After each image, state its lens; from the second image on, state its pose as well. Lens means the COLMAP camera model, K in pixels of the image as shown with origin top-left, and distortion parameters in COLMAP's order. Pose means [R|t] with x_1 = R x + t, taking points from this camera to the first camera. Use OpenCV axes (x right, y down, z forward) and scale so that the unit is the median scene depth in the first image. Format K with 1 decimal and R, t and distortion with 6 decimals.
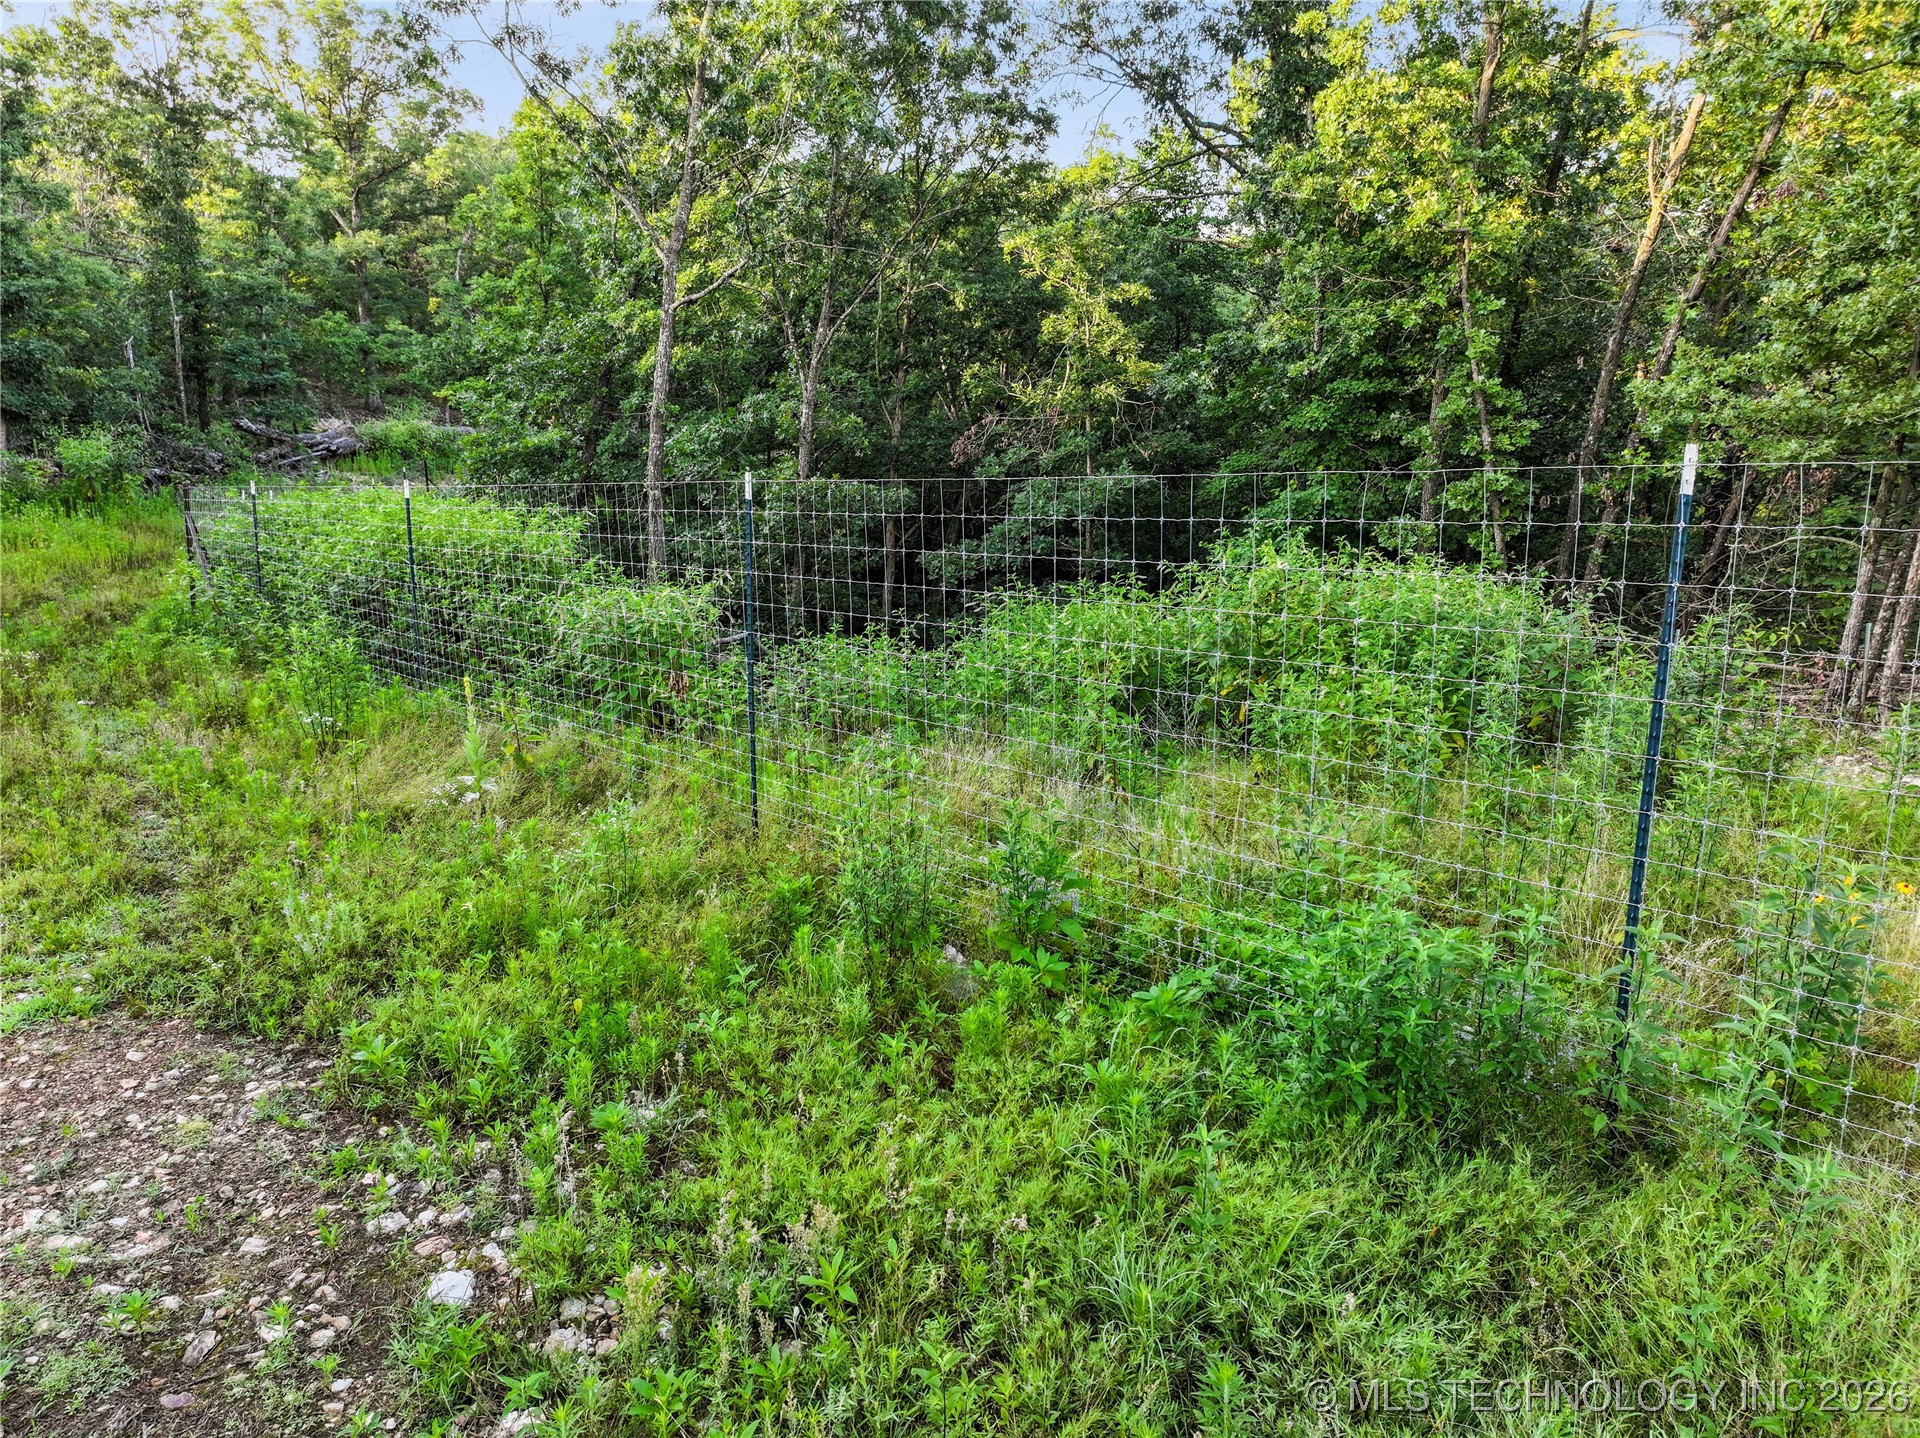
lens RADIAL K [[1372.8, 0, 957.9], [0, 1372.8, 716.7], [0, 0, 1]] dist [0.009653, 0.016115]
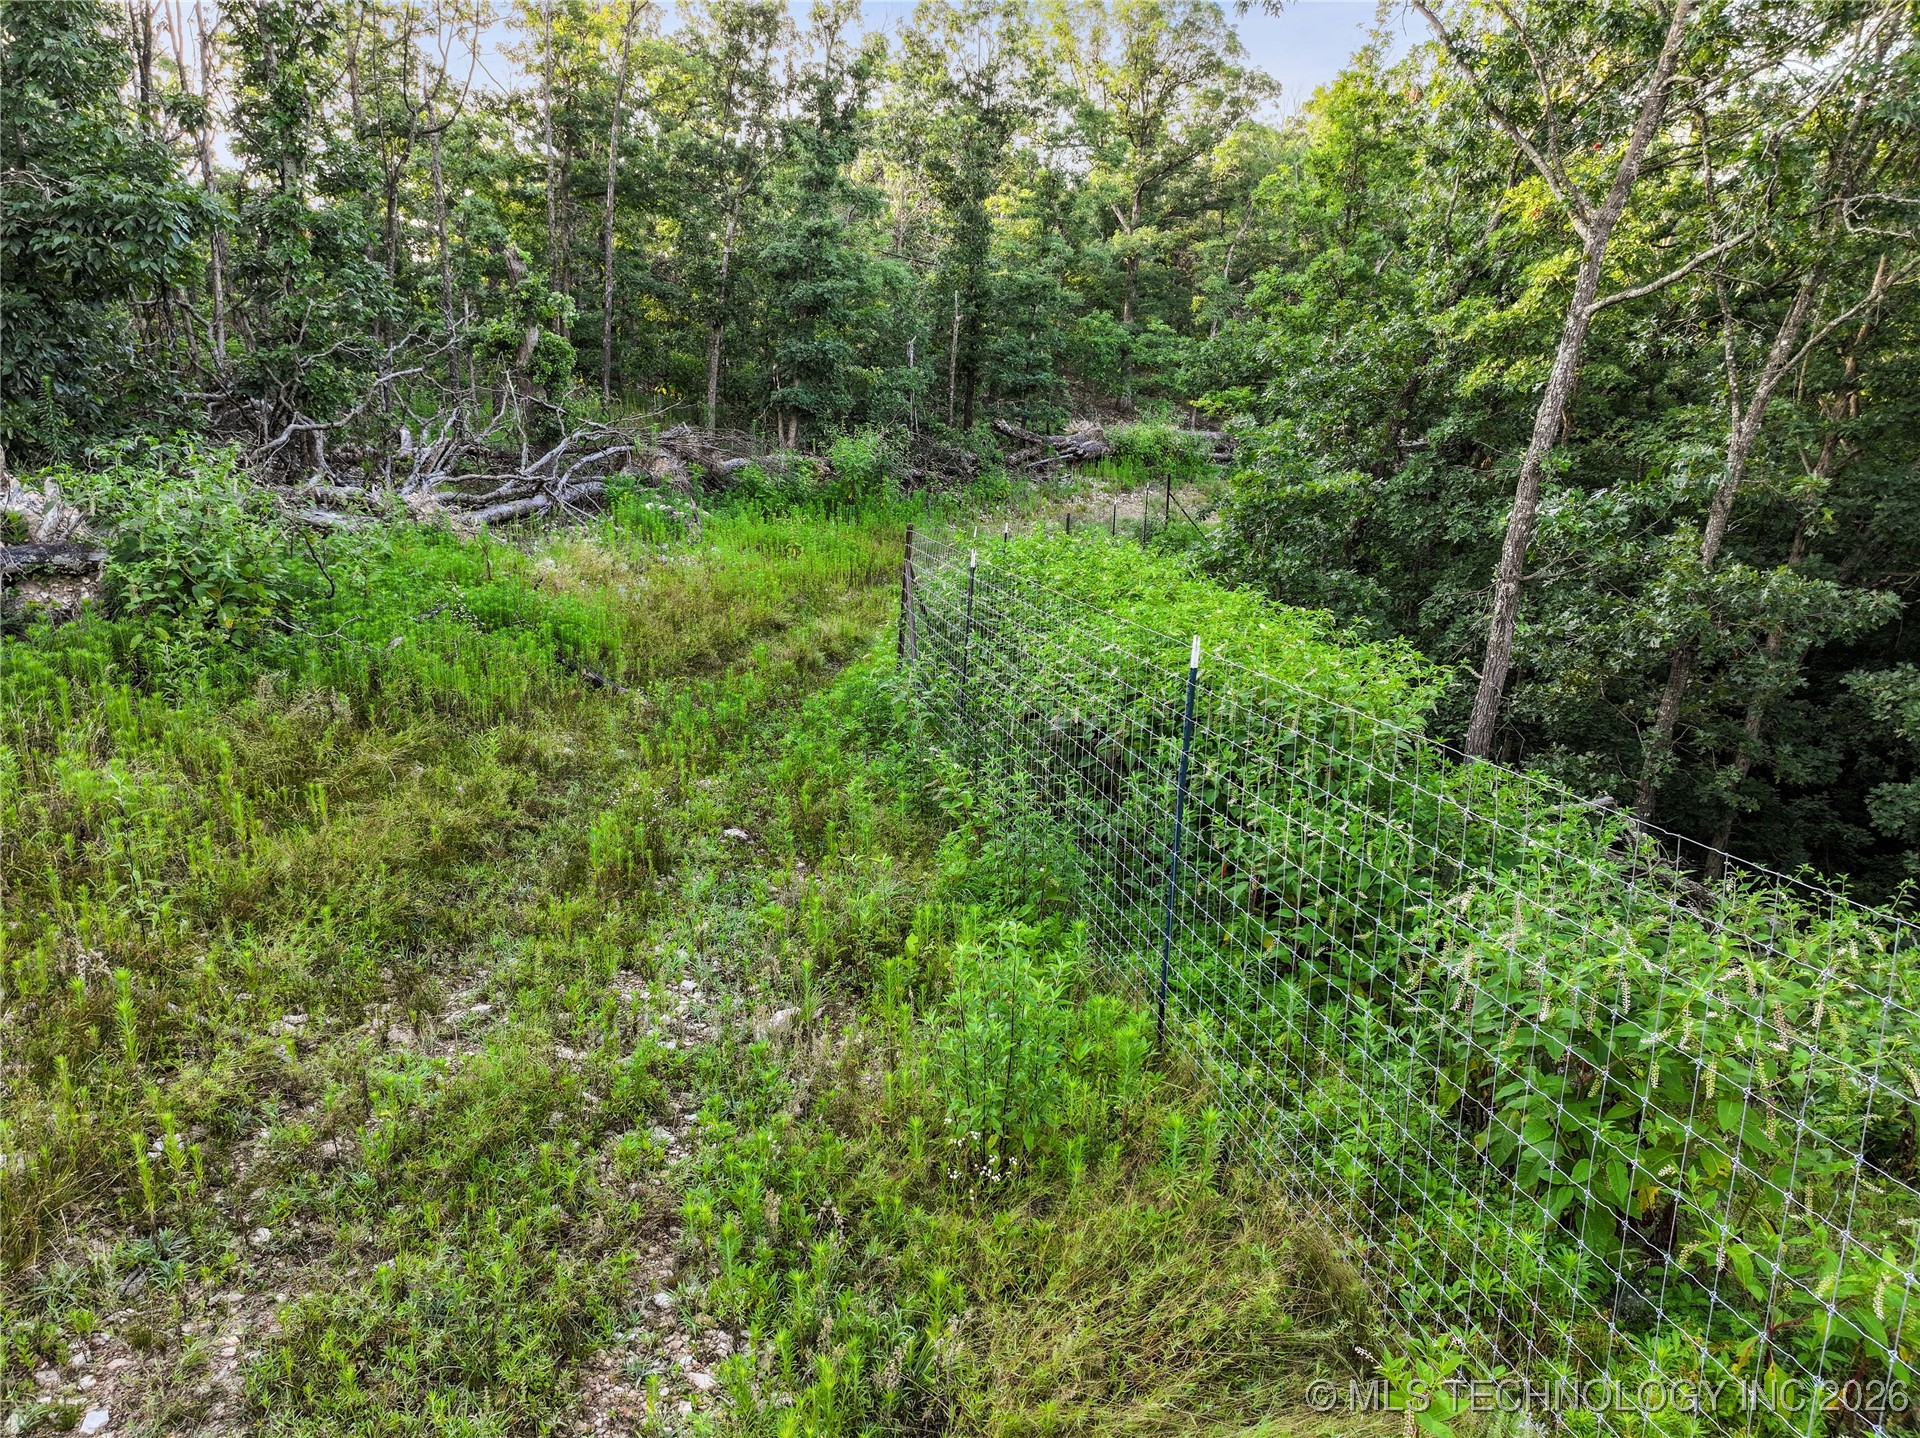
lens RADIAL K [[1372.8, 0, 962.8], [0, 1372.8, 716.9], [0, 0, 1]] dist [0.009653, 0.016115]
pose [[0.875475, 0.142178, -0.461876, -0.054288], [-0.141180, 0.989295, 0.036927, -0.035391], [0.462181, 0.032879, 0.886176, 0.114820]]
